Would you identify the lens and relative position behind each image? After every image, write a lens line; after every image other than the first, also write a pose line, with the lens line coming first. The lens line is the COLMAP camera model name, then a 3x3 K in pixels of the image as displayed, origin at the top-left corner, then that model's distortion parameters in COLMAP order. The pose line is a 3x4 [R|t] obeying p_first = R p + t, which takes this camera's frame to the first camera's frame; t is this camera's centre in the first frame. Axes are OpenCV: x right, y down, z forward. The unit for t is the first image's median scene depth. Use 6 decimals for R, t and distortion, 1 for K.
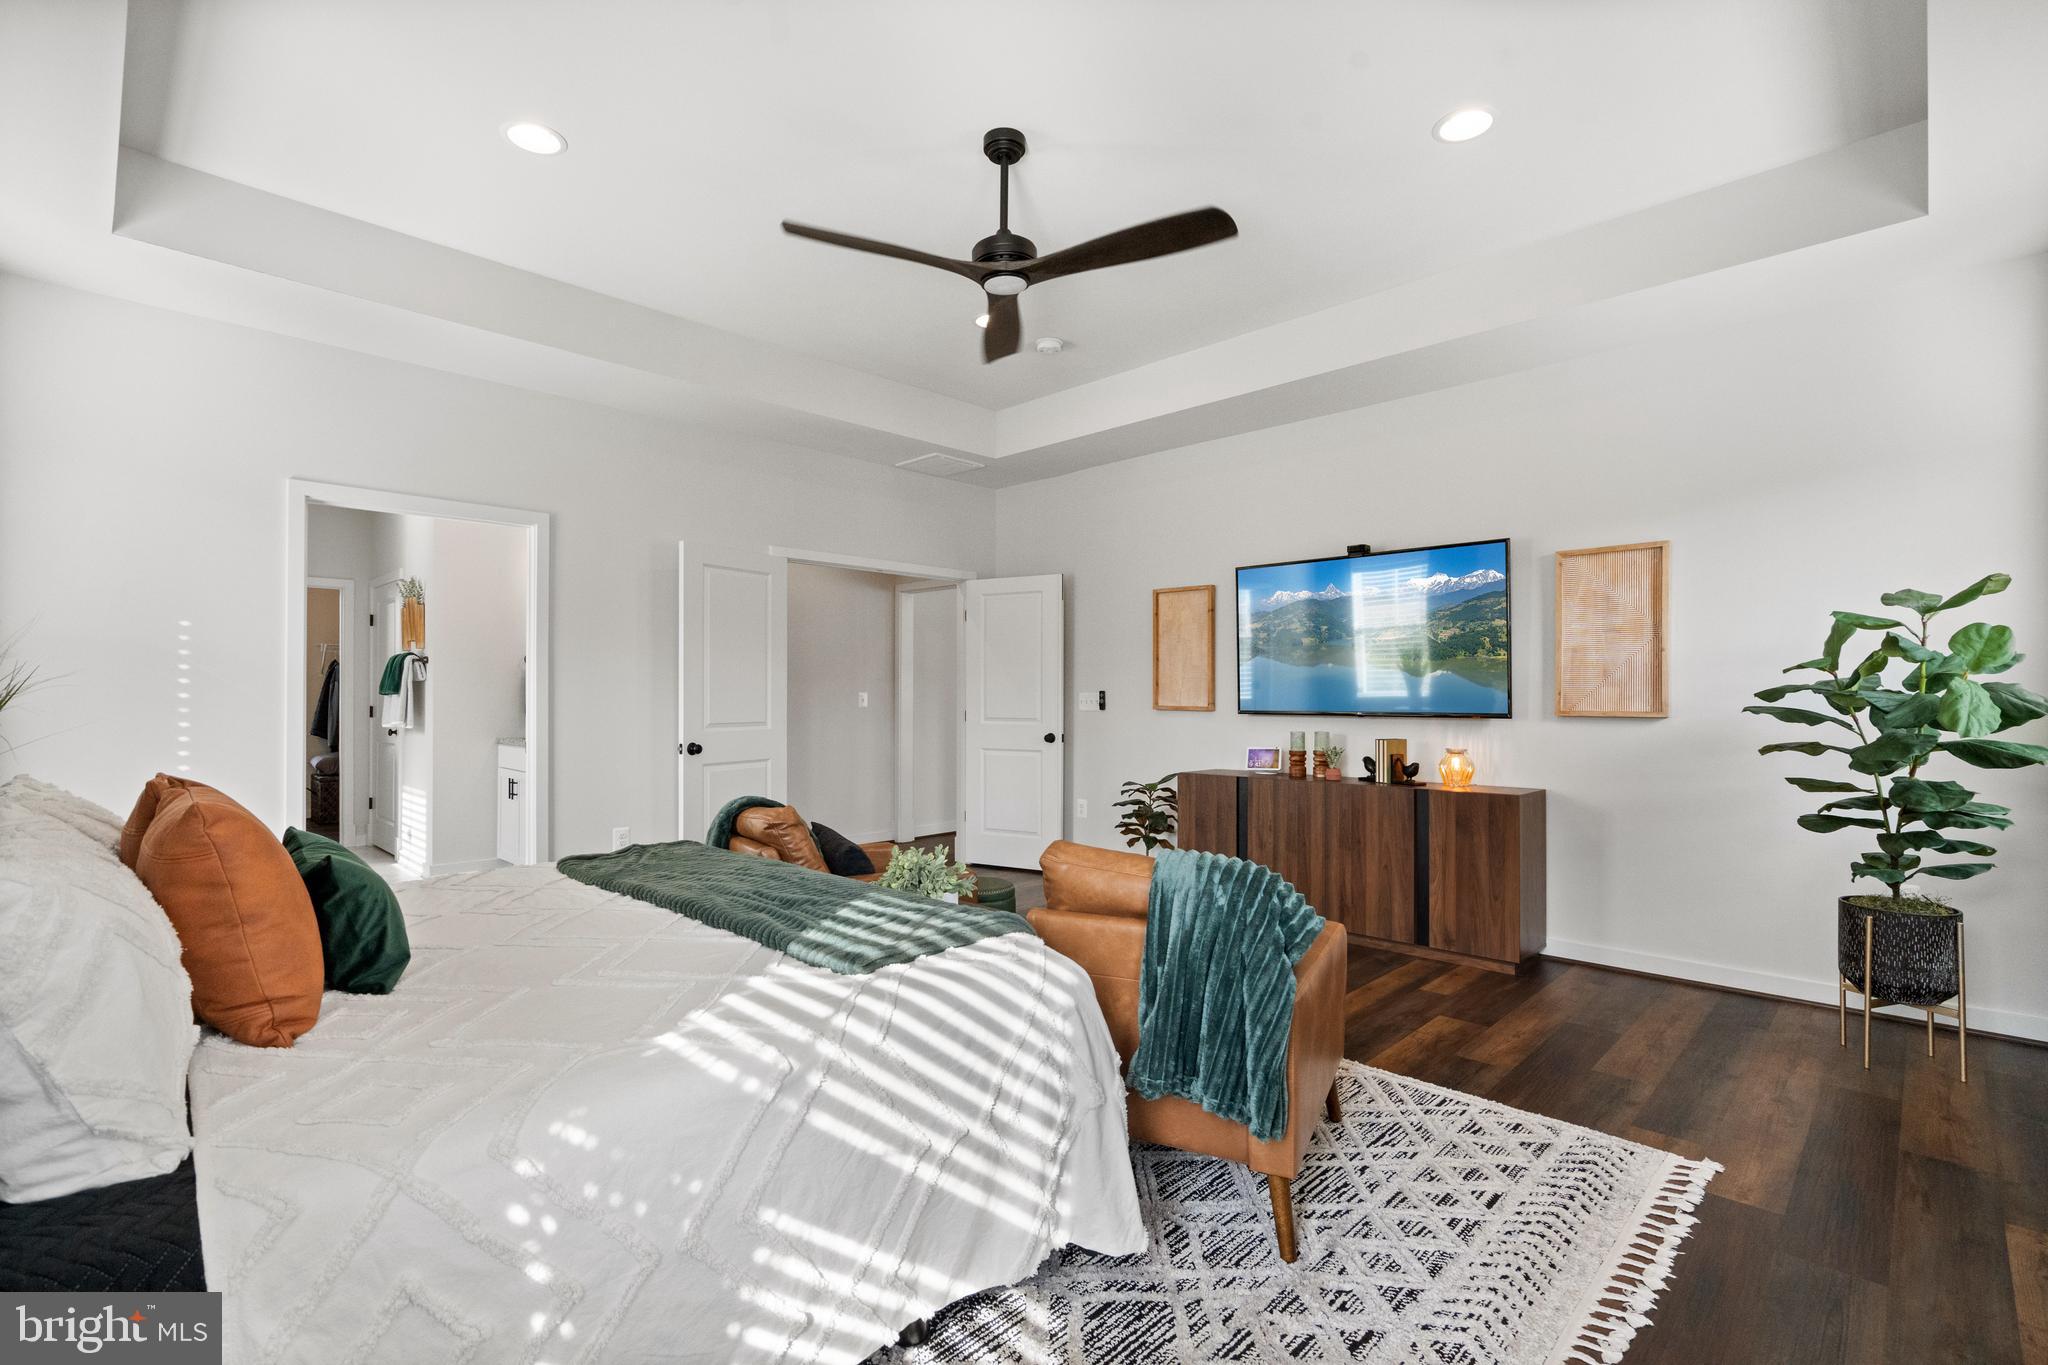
lens RADIAL K [[924.4, 0, 1011.5], [0, 924.4, 688.3], [0, 0, 1]] dist [-0.003946, 0.001412]
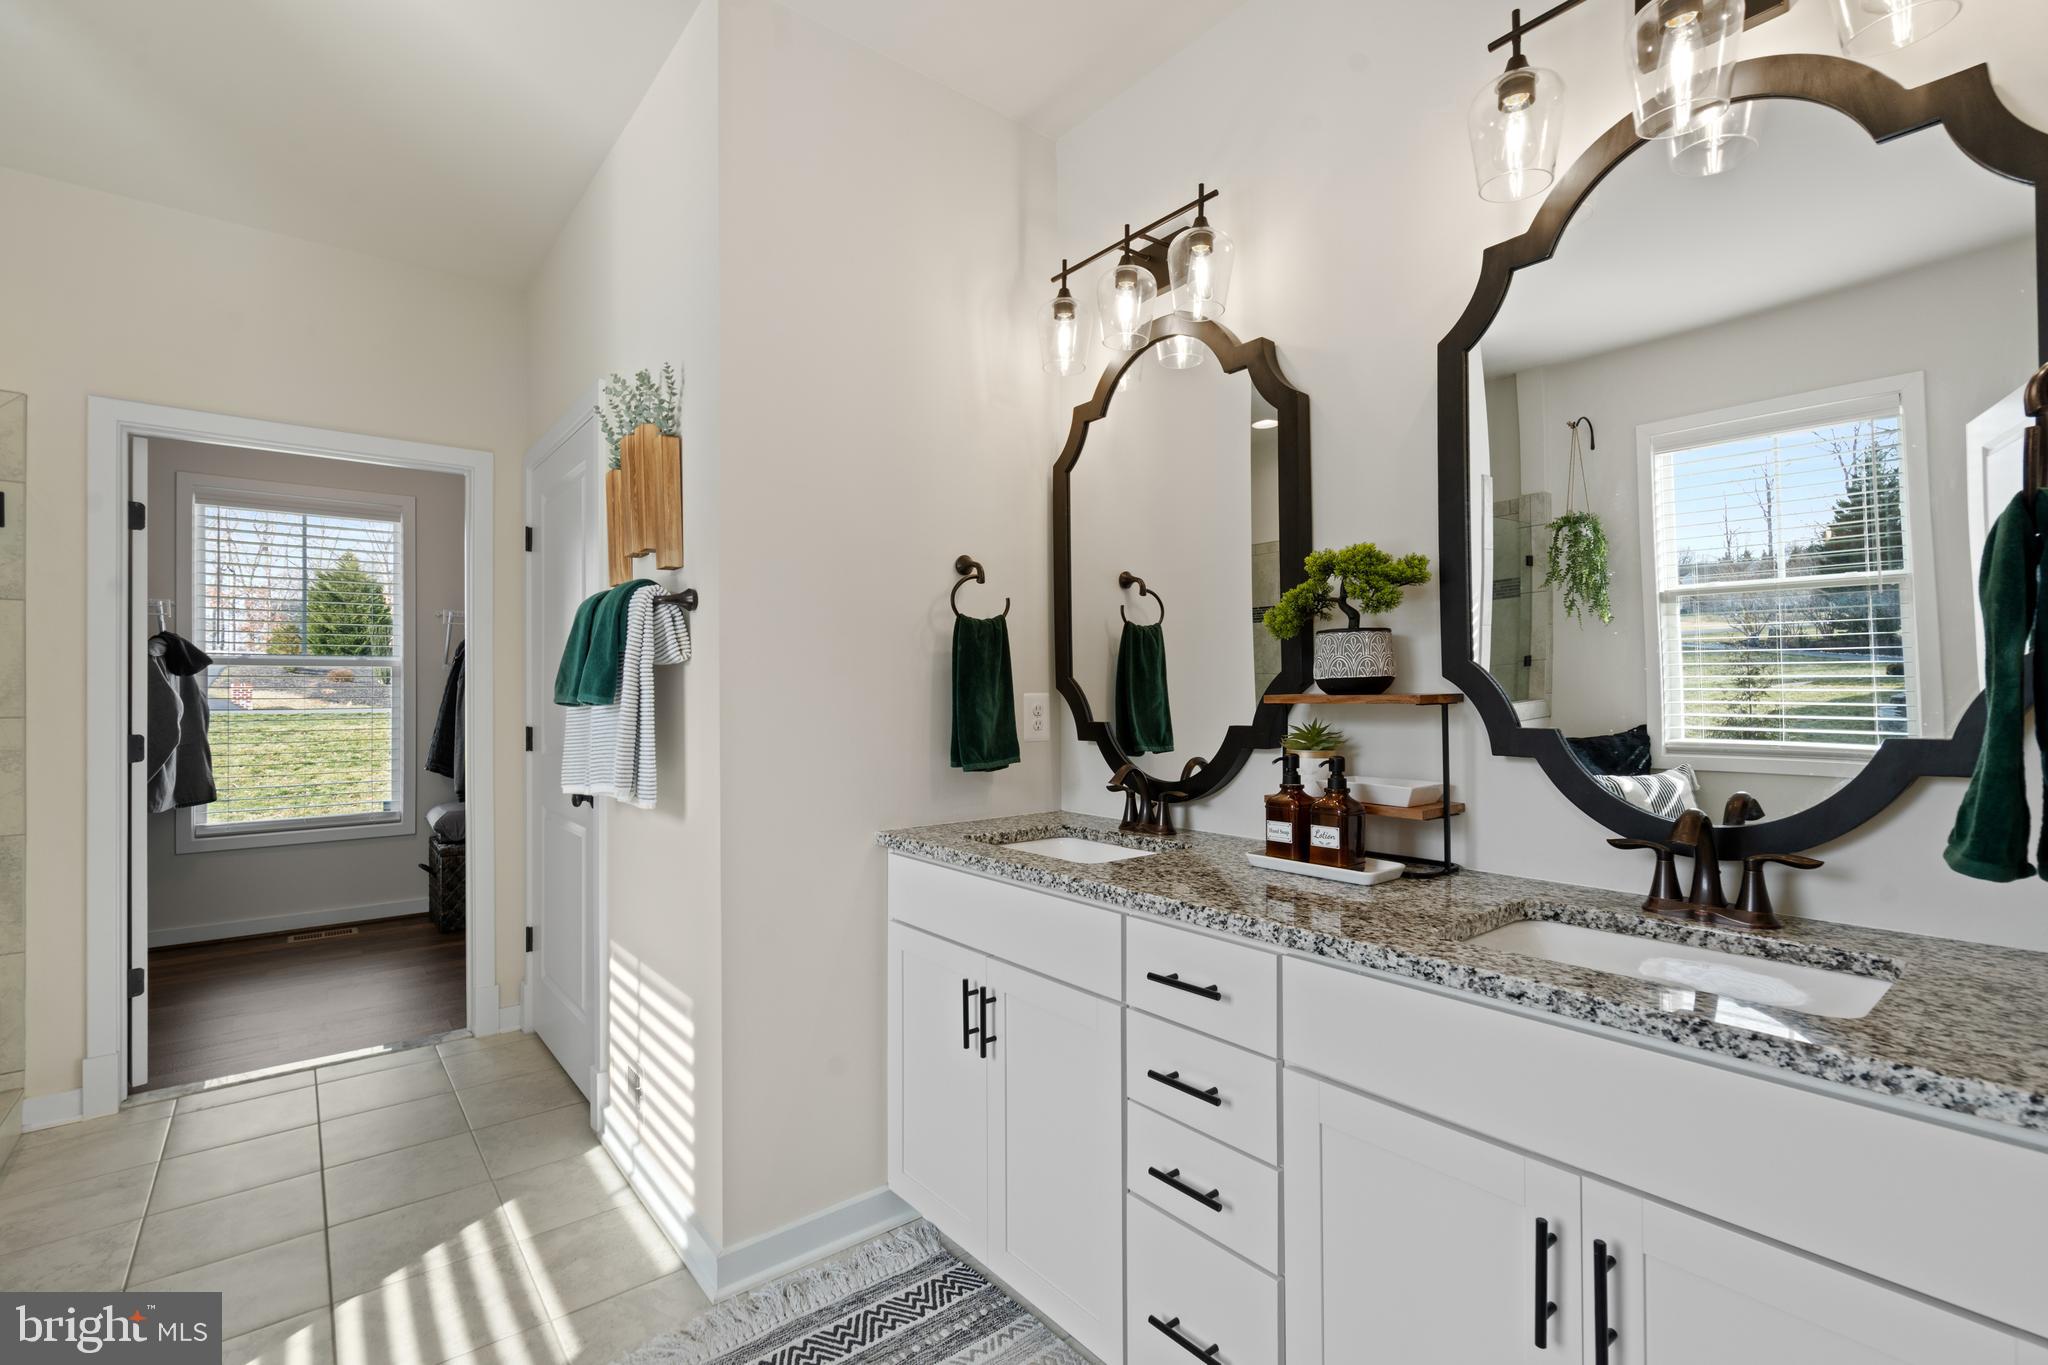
lens RADIAL K [[924.4, 0, 1028.0], [0, 924.4, 683.2], [0, 0, 1]] dist [-0.003946, 0.001412]
pose [[0.994997, -0.002324, -0.099879, -0.468744], [0.002171, 0.999996, -0.001638, -0.000039], [0.099883, 0.001413, 0.994998, 0.664839]]
